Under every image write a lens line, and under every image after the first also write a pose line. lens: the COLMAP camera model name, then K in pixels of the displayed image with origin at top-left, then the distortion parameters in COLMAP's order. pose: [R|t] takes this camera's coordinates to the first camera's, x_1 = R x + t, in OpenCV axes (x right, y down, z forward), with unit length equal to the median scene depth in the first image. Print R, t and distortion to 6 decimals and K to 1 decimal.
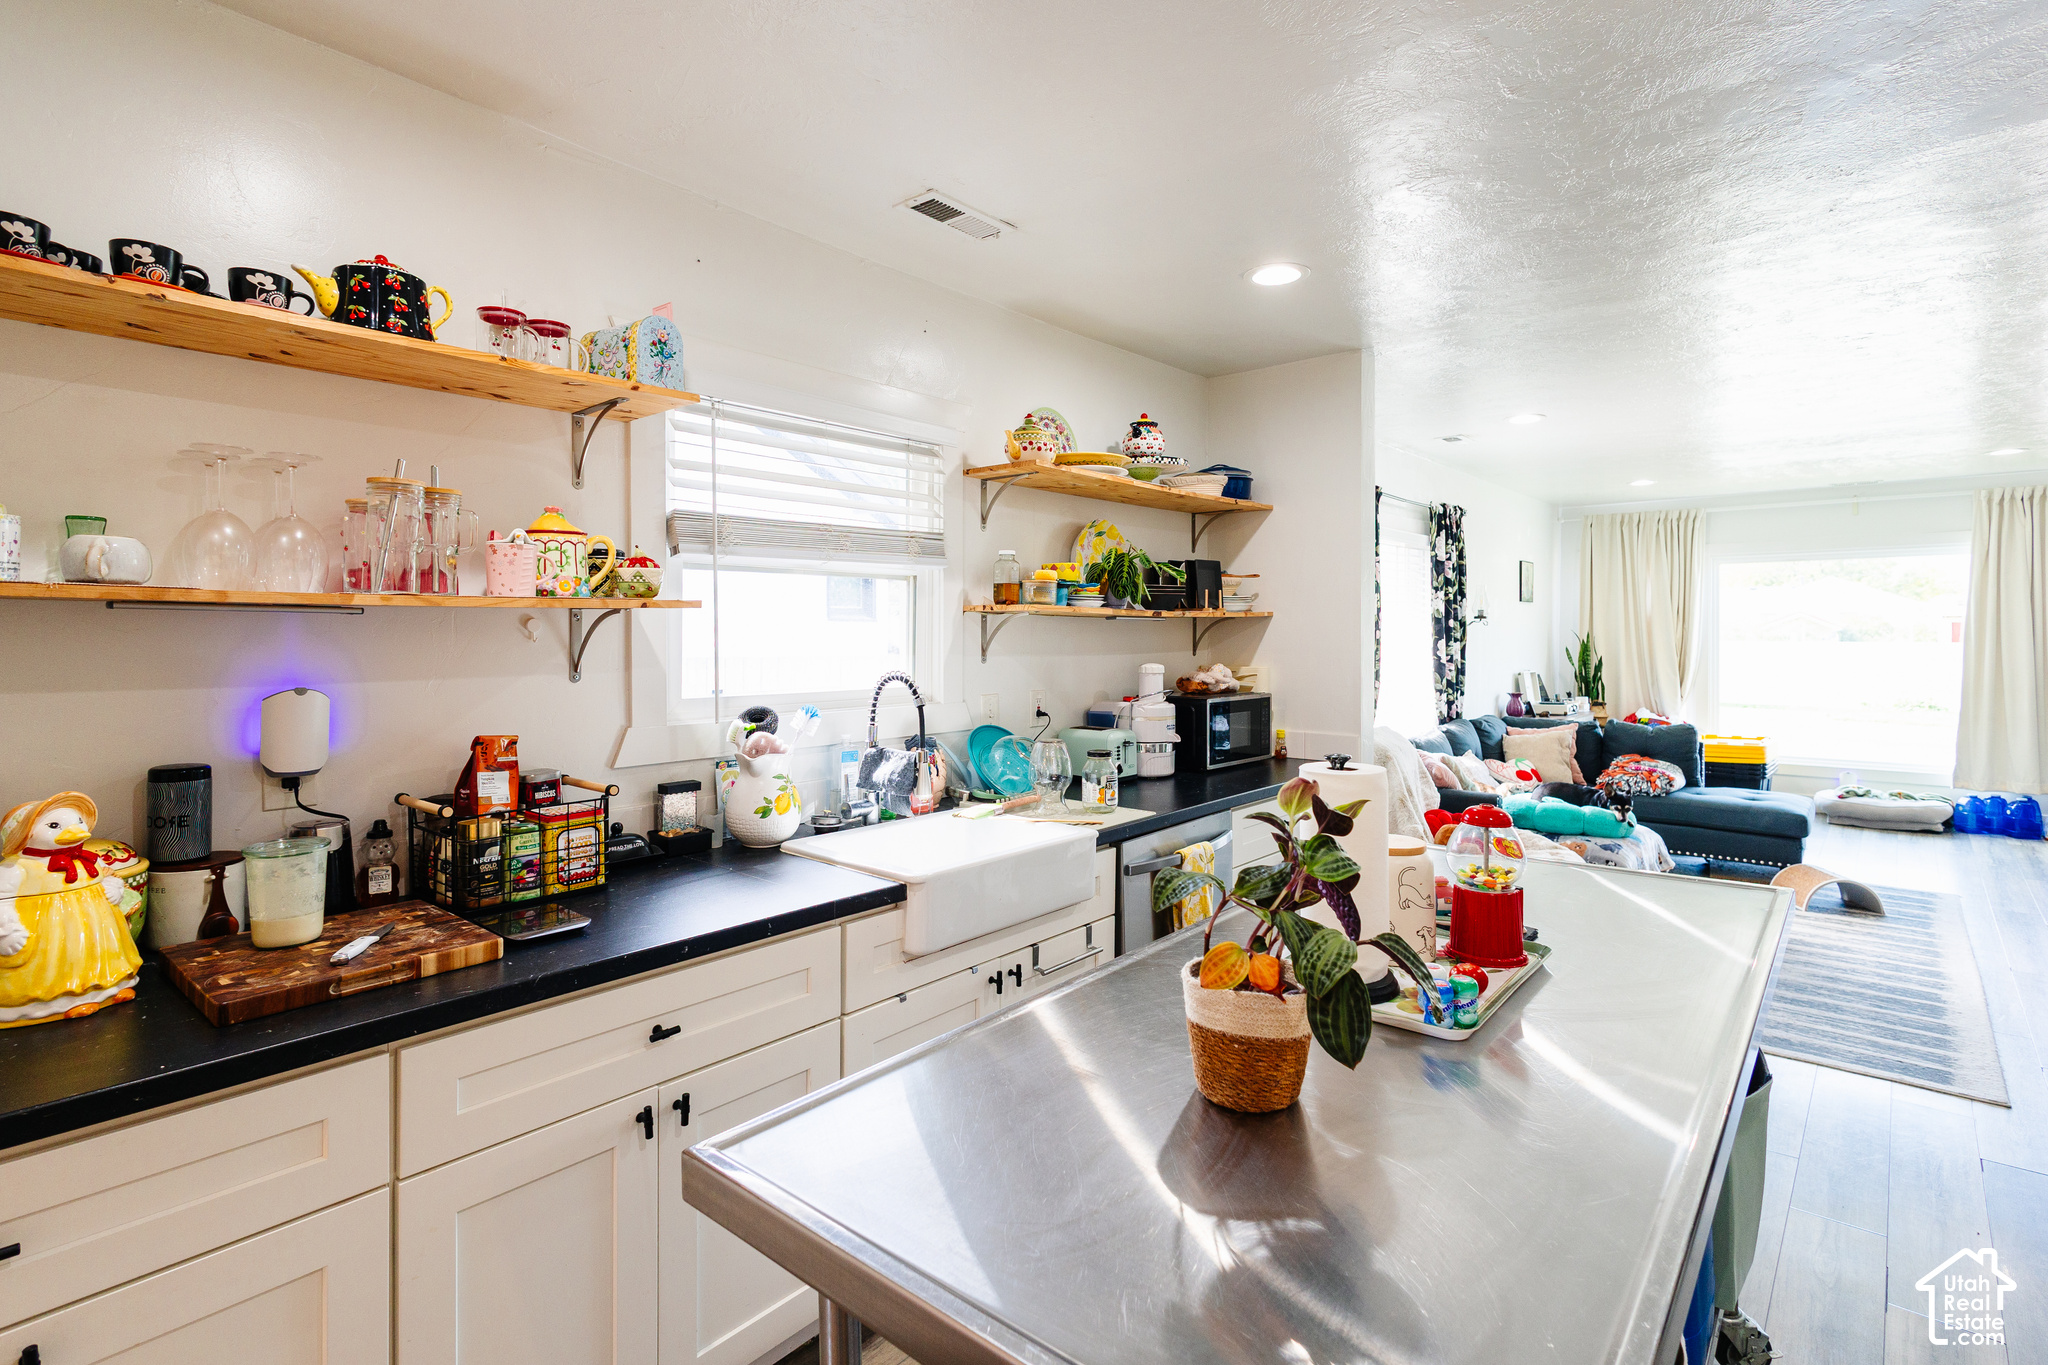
lens RADIAL K [[956.6, 0, 1017.8], [0, 956.6, 640.8], [0, 0, 1]] dist [0.013003, -0.003901]
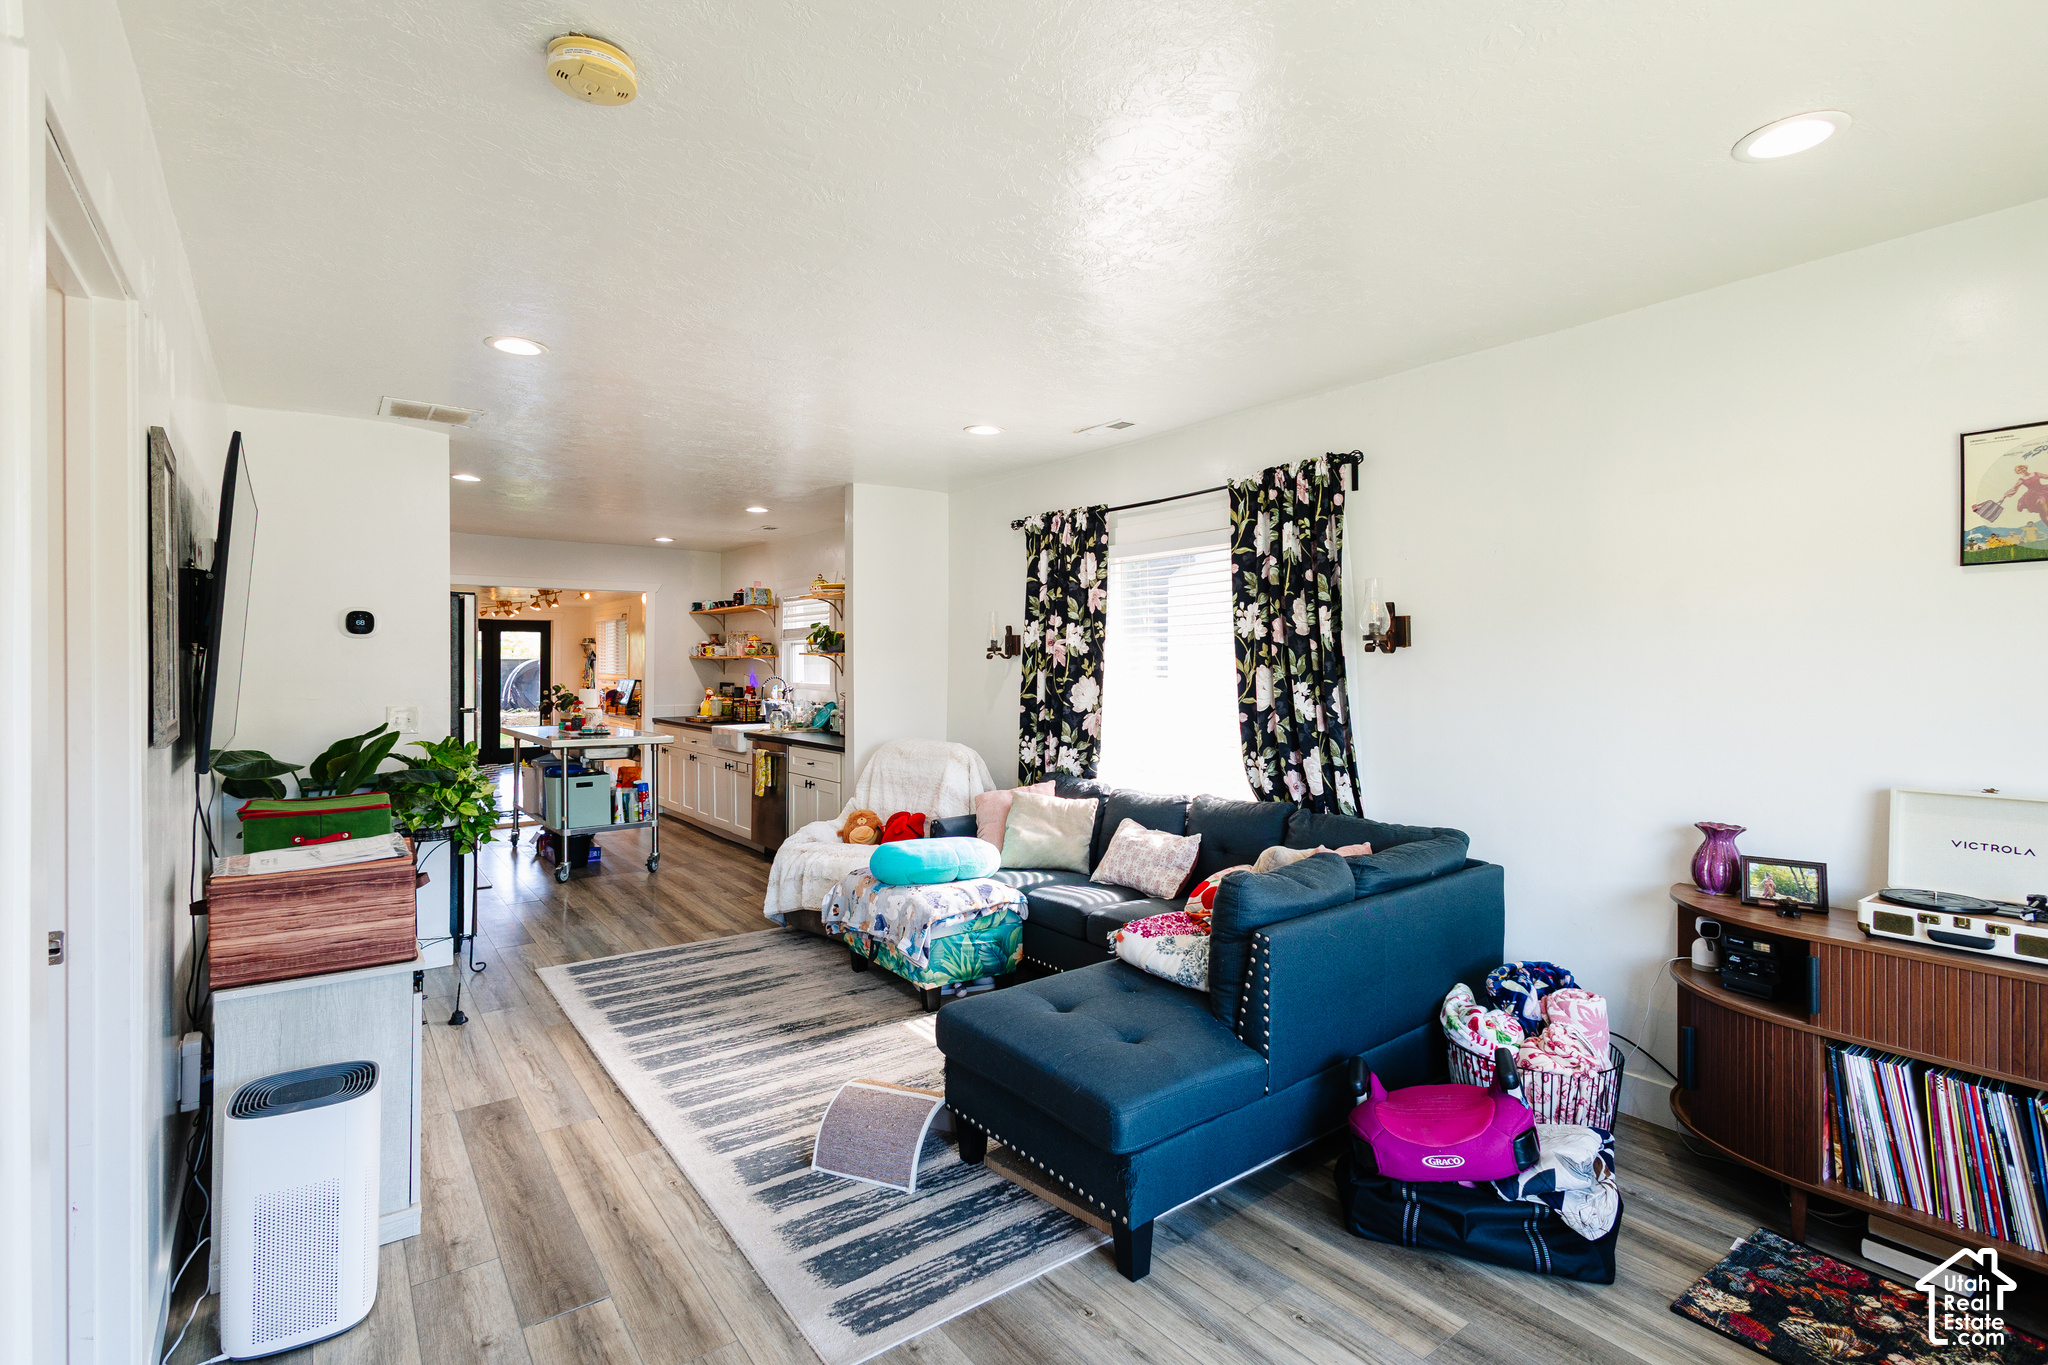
lens RADIAL K [[956.6, 0, 1044.7], [0, 956.6, 647.1], [0, 0, 1]] dist [0.013003, -0.003901]
pose [[-0.176579, -0.014811, -0.984175, 1.156043], [-0.006909, 0.999881, -0.013808, -0.010192], [0.984262, 0.004362, -0.176660, 0.995987]]
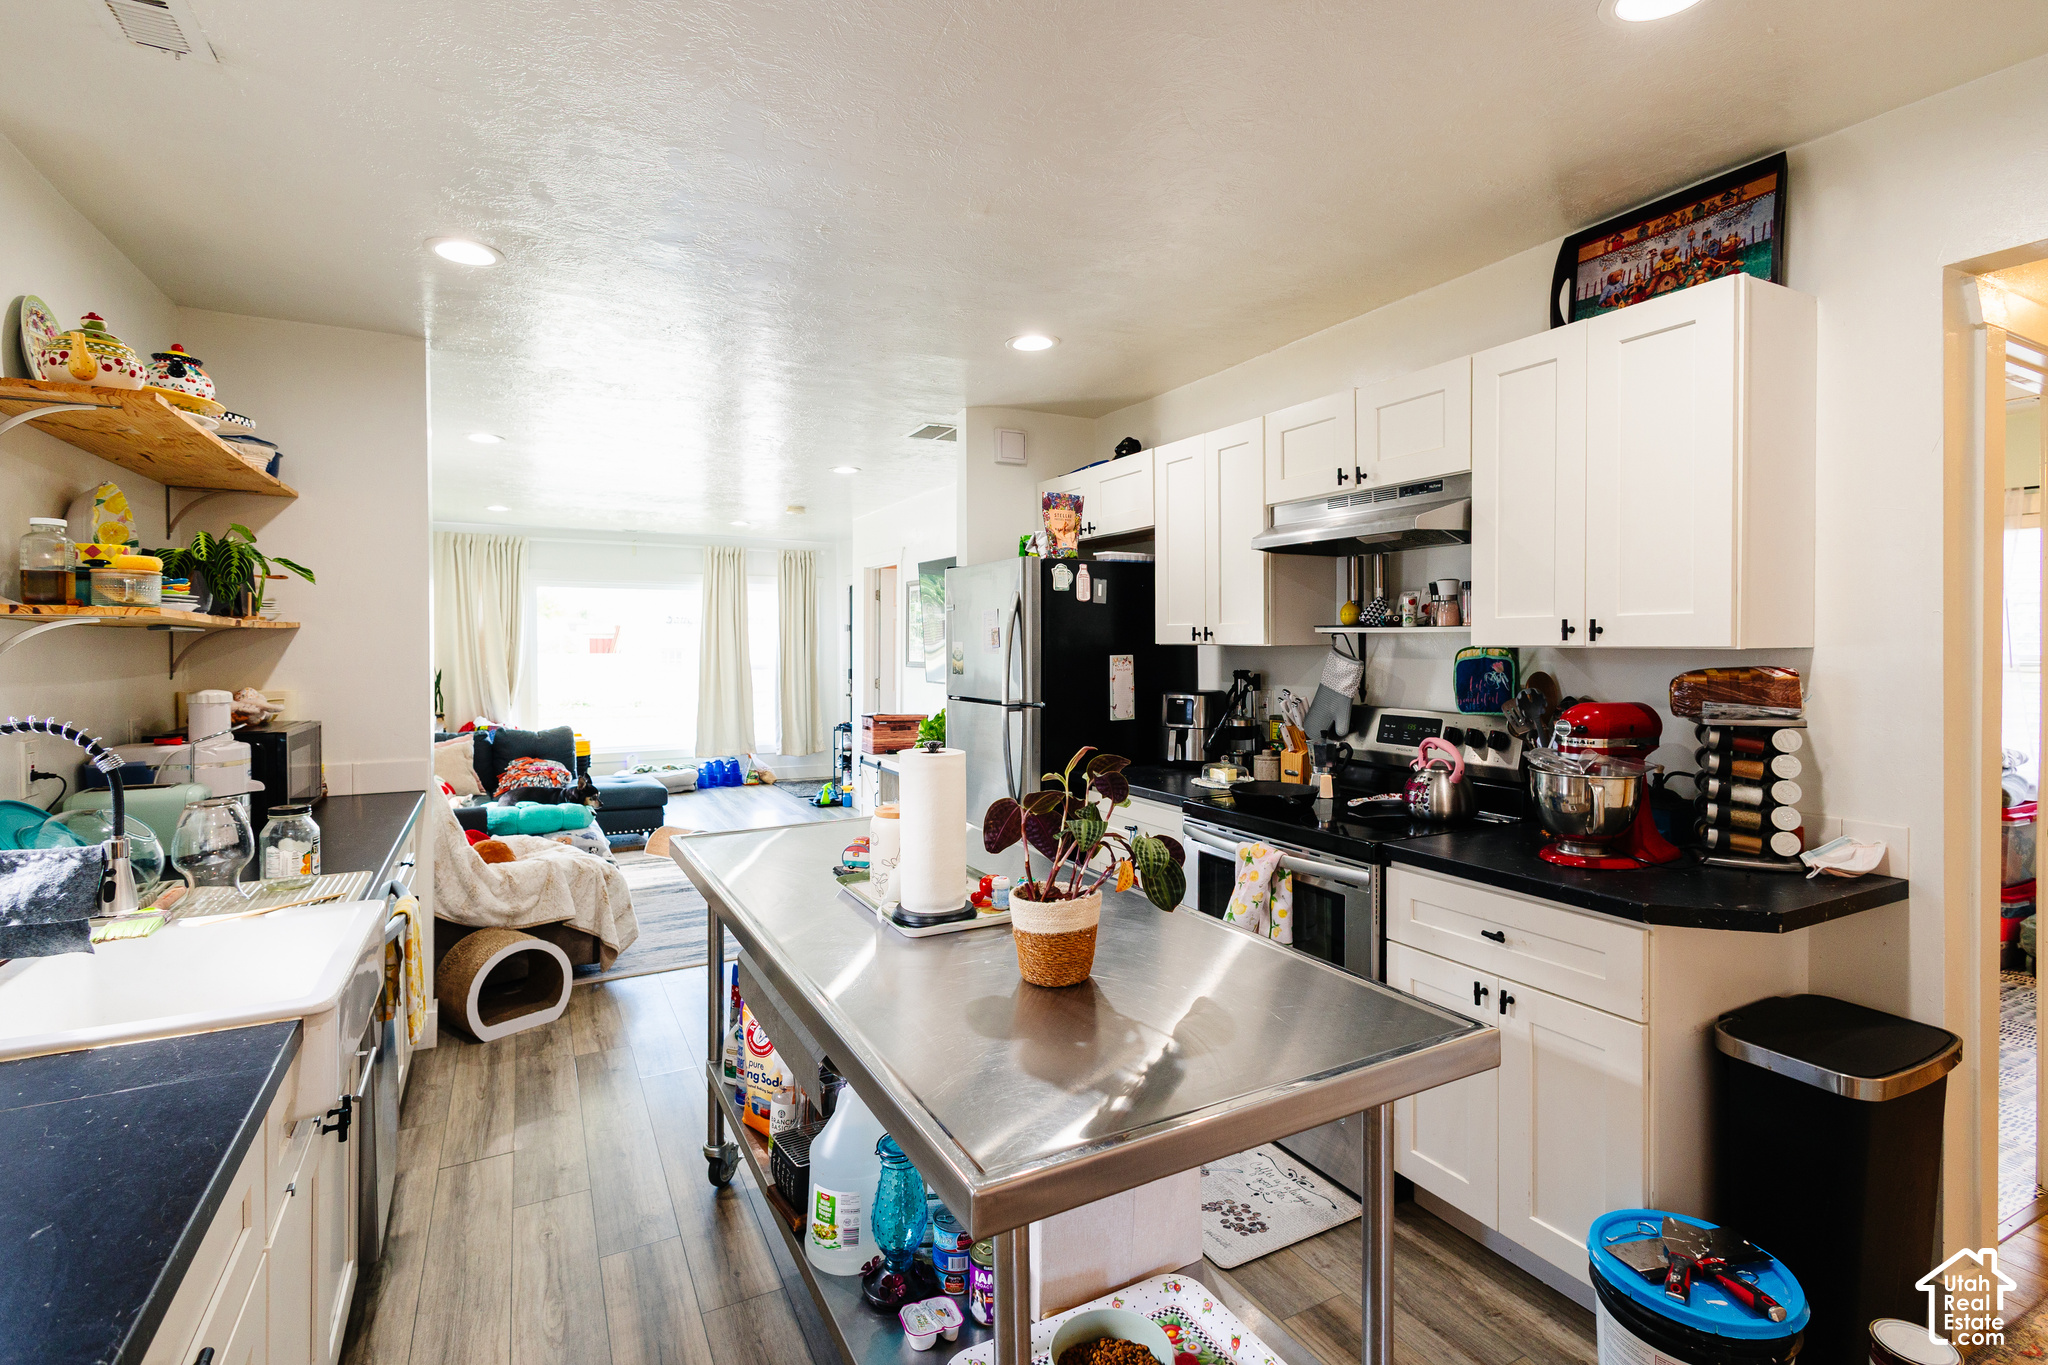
lens RADIAL K [[956.6, 0, 1033.1], [0, 956.6, 659.3], [0, 0, 1]] dist [0.013003, -0.003901]
pose [[0.336514, -0.012244, 0.941599, -0.197440], [0.005782, 0.999923, 0.010936, -0.002617], [-0.941661, 0.001764, 0.336559, 0.088876]]
